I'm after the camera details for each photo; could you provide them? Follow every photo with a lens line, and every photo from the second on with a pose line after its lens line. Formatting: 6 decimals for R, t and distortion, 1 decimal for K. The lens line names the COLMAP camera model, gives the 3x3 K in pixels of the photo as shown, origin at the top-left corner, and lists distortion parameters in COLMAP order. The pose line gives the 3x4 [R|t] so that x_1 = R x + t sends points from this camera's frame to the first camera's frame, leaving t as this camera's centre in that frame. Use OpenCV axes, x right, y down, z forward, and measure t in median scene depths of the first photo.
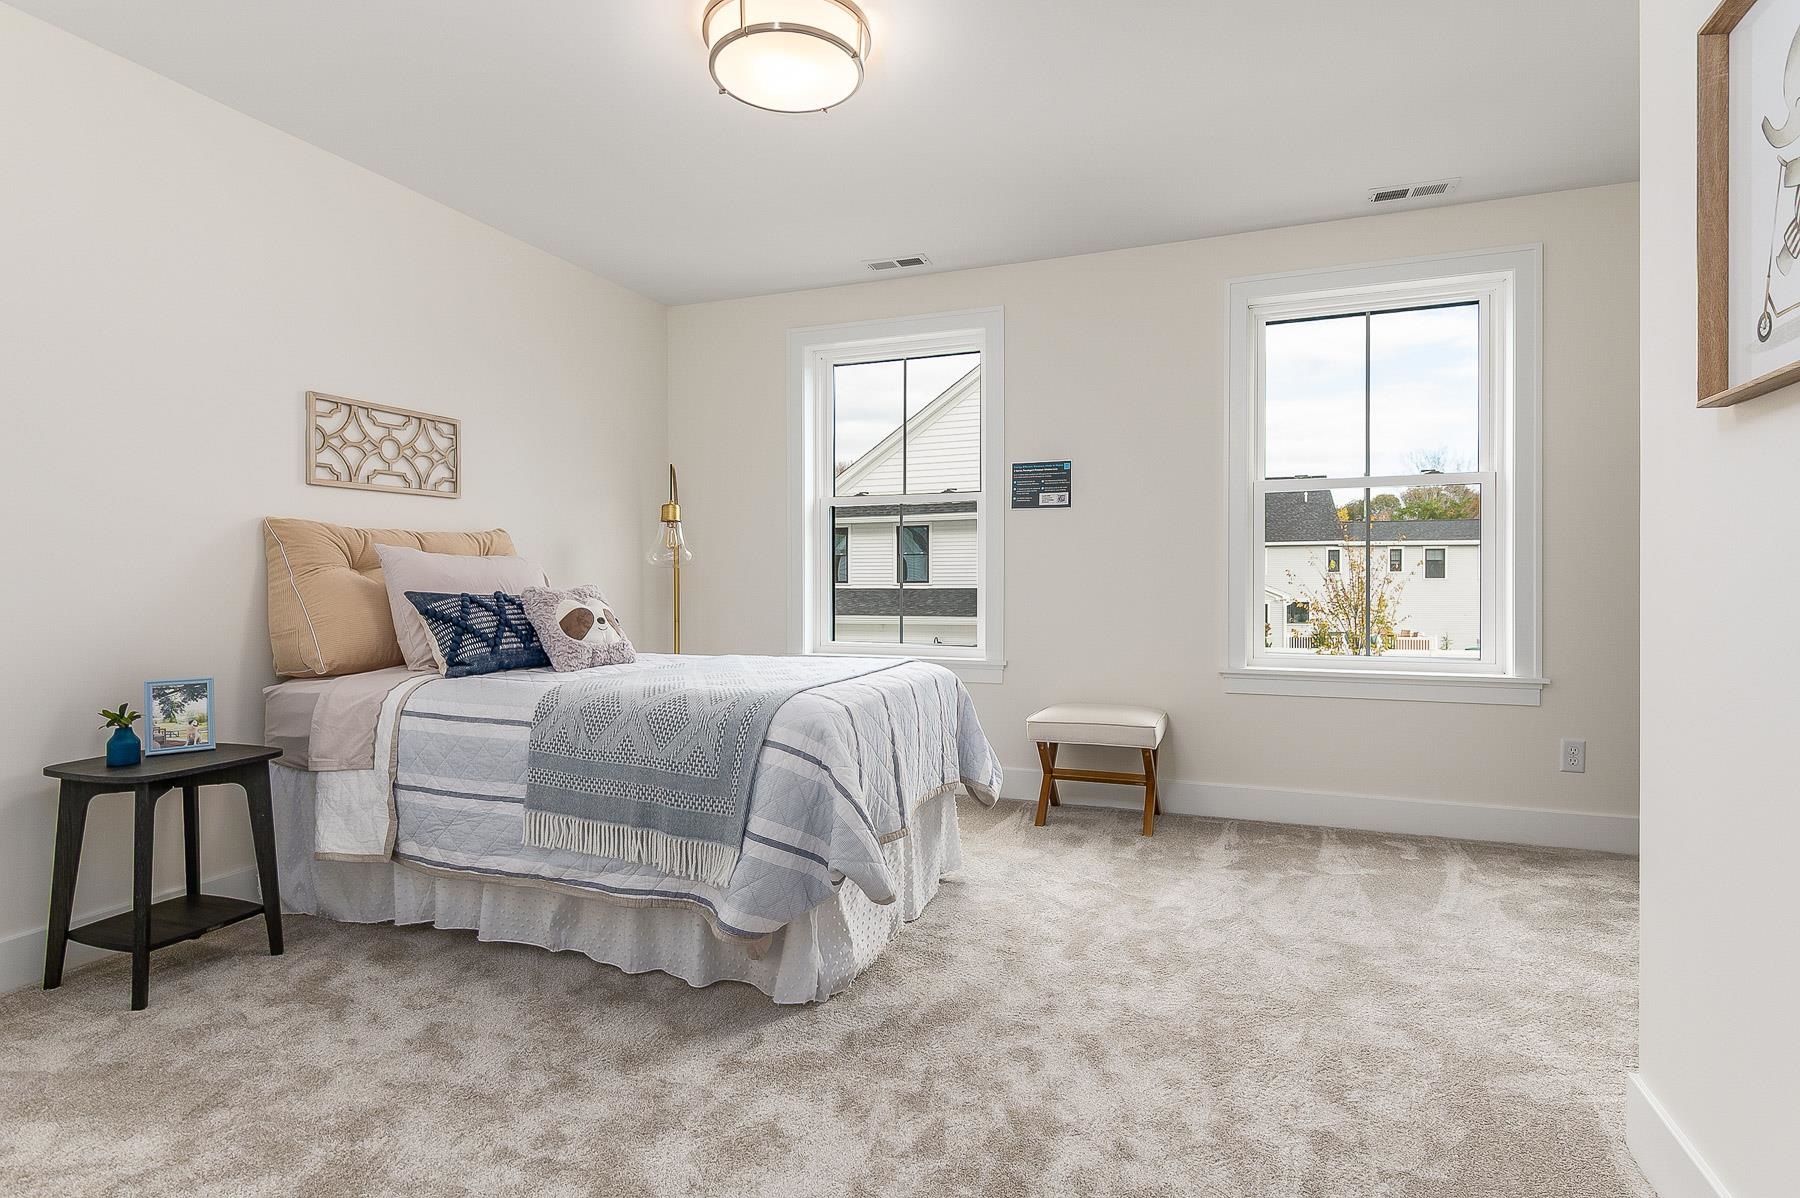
lens RADIAL K [[916.8, 0, 901.4], [0, 916.8, 592.9], [0, 0, 1]] dist [0.016162, 0.000151]
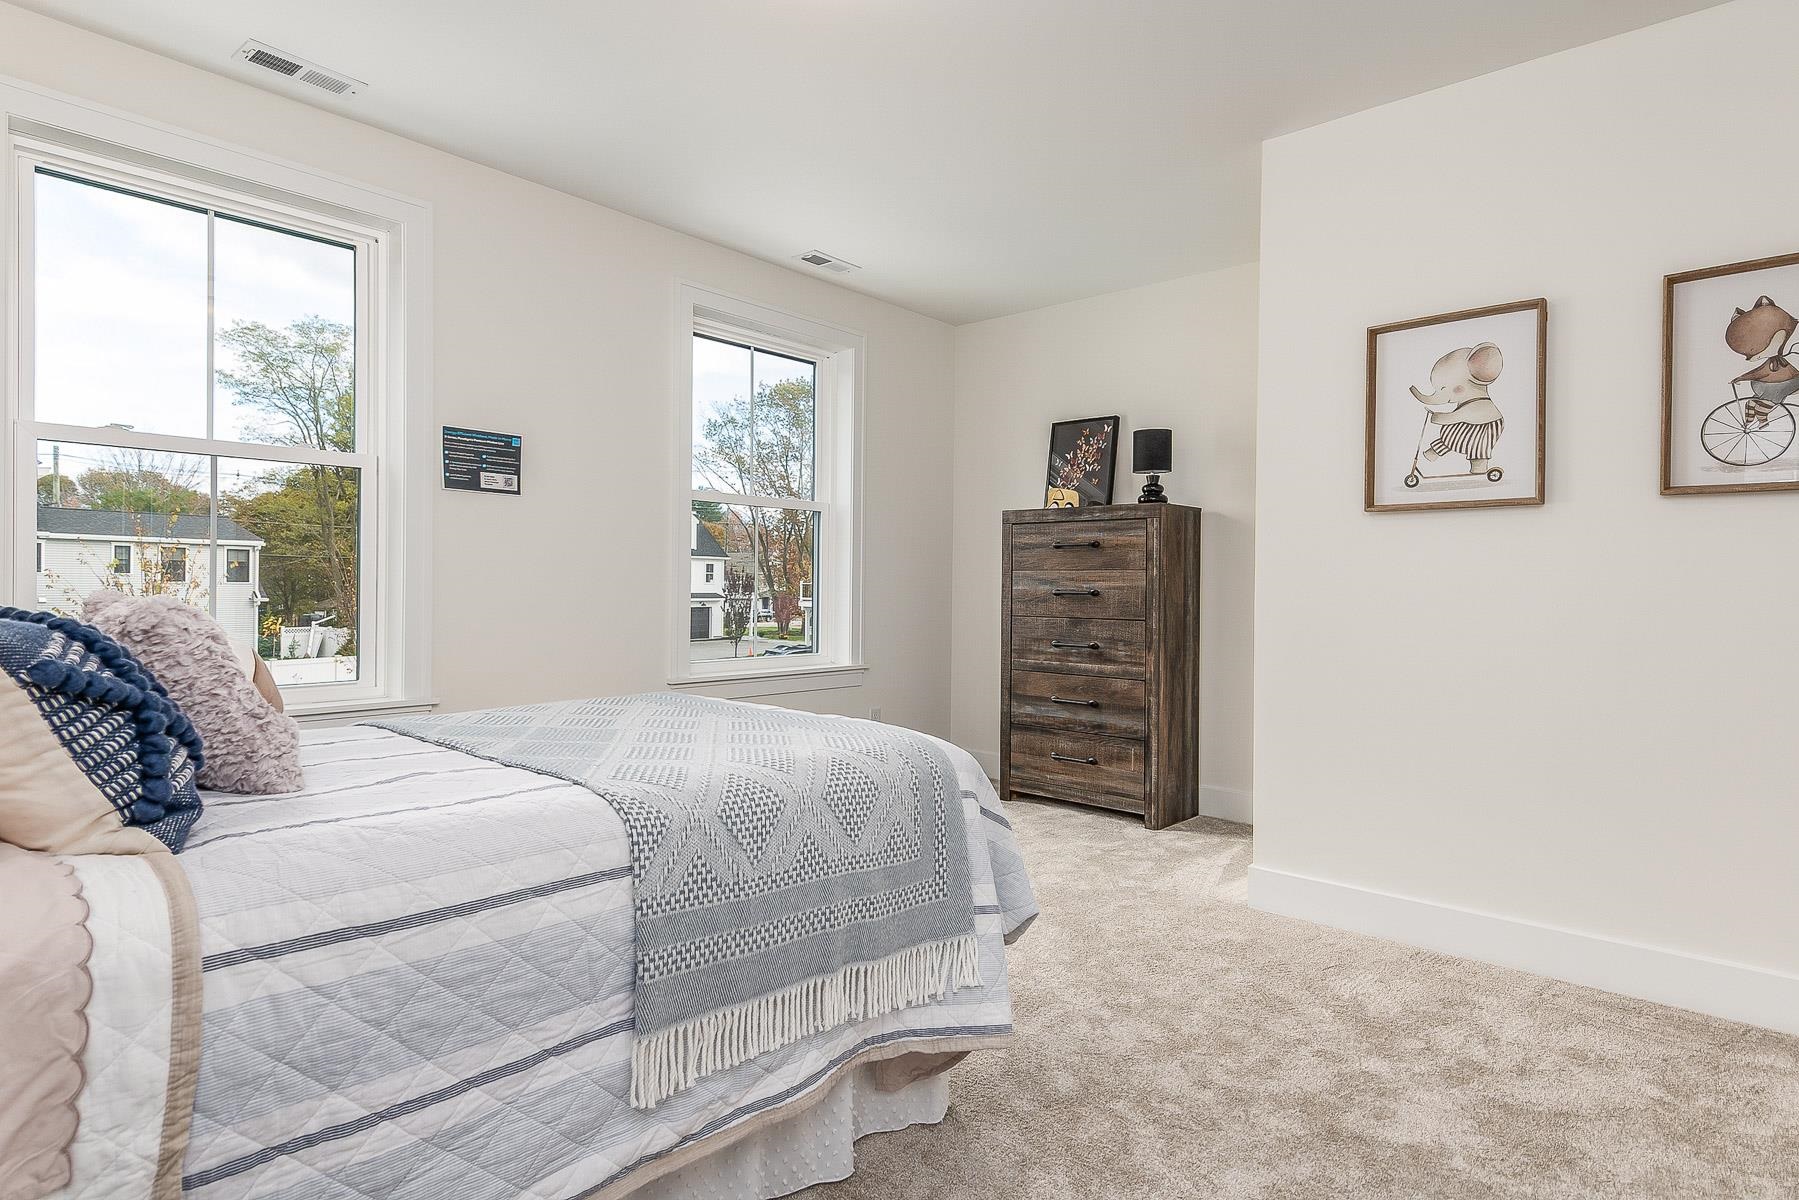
lens RADIAL K [[974.2, 0, 901.9], [0, 974.2, 609.9], [0, 0, 1]] dist [0.002739, -0.000254]
pose [[0.344188, -0.014752, 0.938785, -0.788471], [0.003313, 0.999889, 0.014498, -0.006882], [-0.938895, -0.001879, 0.344199, 0.626106]]
